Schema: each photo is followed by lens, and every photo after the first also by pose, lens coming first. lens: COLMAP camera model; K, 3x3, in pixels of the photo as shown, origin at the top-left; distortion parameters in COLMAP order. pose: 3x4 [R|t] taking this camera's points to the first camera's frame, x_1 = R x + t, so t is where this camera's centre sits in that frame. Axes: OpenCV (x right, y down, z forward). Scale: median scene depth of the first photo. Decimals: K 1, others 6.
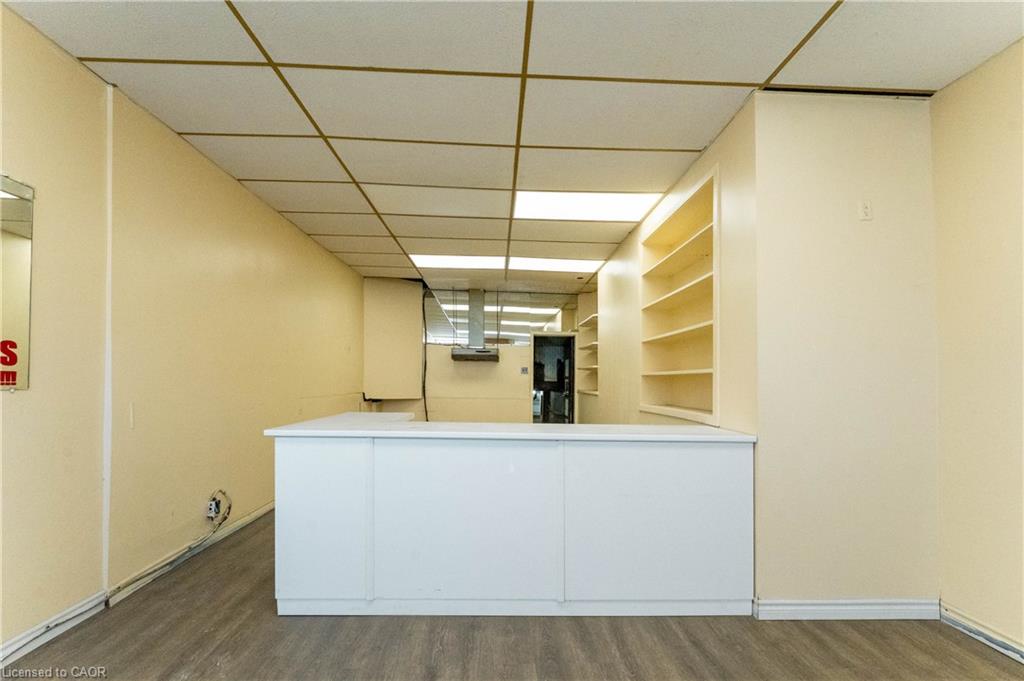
lens RADIAL K [[414.8, 0, 506.9], [0, 414.8, 380.3], [0, 0, 1]] dist [-0.005311, -0.000604]
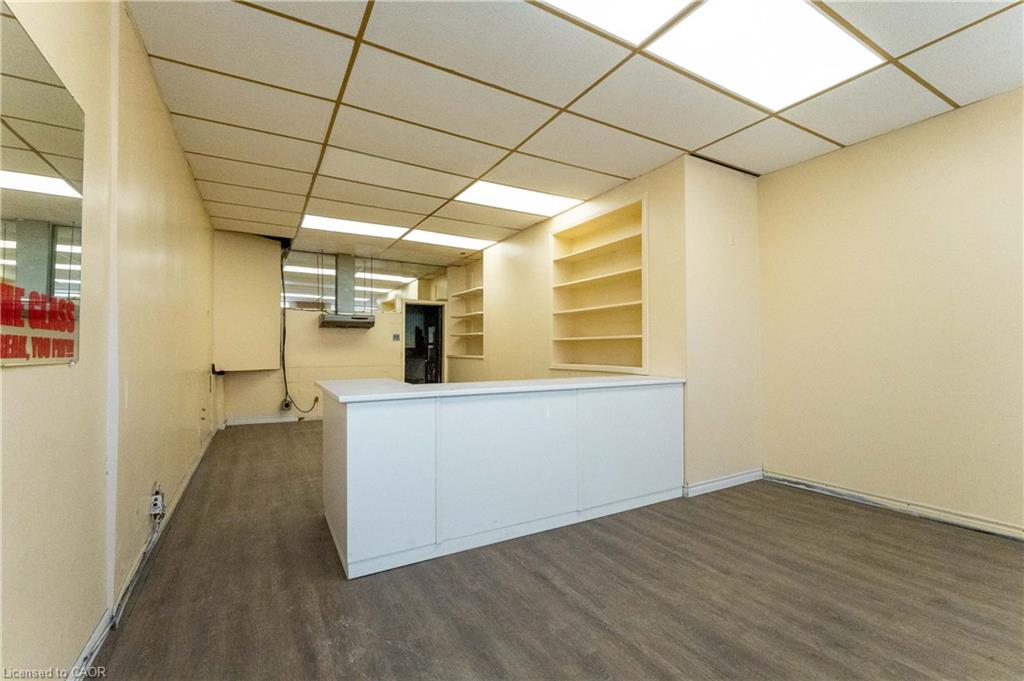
lens RADIAL K [[414.8, 0, 486.4], [0, 414.8, 348.8], [0, 0, 1]] dist [-0.005311, -0.000604]
pose [[0.899416, -0.016971, 0.436765, -0.415572], [0.015587, 0.999856, 0.006751, 0.001332], [-0.436816, 0.000736, 0.899550, -0.035314]]
